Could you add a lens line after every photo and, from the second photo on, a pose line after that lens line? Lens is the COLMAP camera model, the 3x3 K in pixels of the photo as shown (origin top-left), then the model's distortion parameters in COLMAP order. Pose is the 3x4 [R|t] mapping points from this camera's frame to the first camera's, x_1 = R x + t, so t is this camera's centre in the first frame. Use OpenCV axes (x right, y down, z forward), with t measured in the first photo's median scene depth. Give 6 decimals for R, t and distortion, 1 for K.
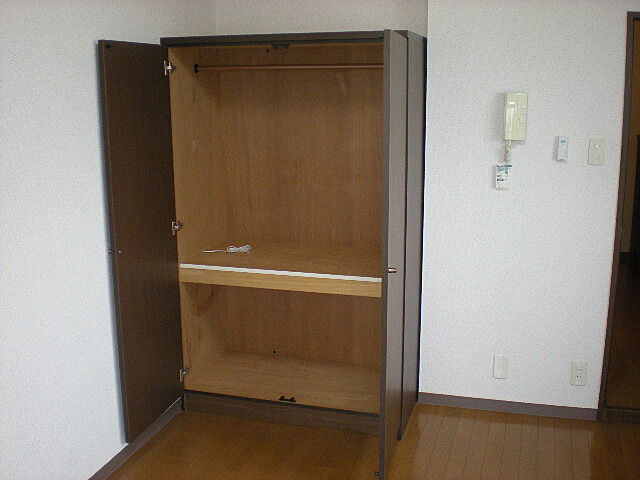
lens RADIAL K [[736.3, 0, 320.0], [0, 736.3, 240.0], [0, 0, 1]] dist [-0.031203, -0.281453]
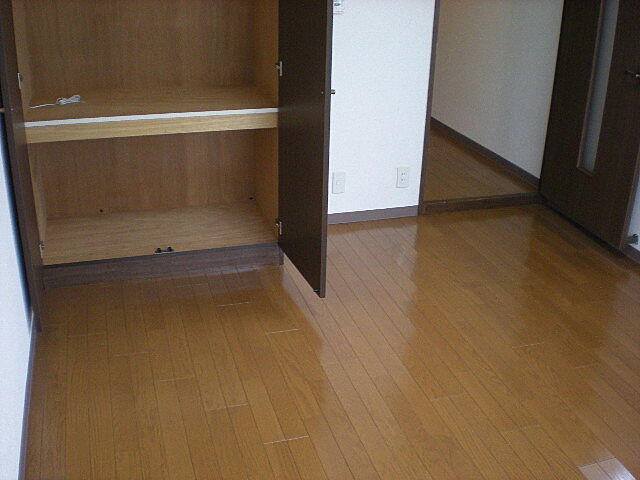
lens RADIAL K [[736.3, 0, 320.0], [0, 736.3, 240.0], [0, 0, 1]] dist [-0.031203, -0.281453]
pose [[0.836950, -0.199140, 0.509763, -0.360248], [0.092658, 0.969563, 0.226633, 0.005469], [-0.539379, -0.142447, 0.829927, 0.097218]]
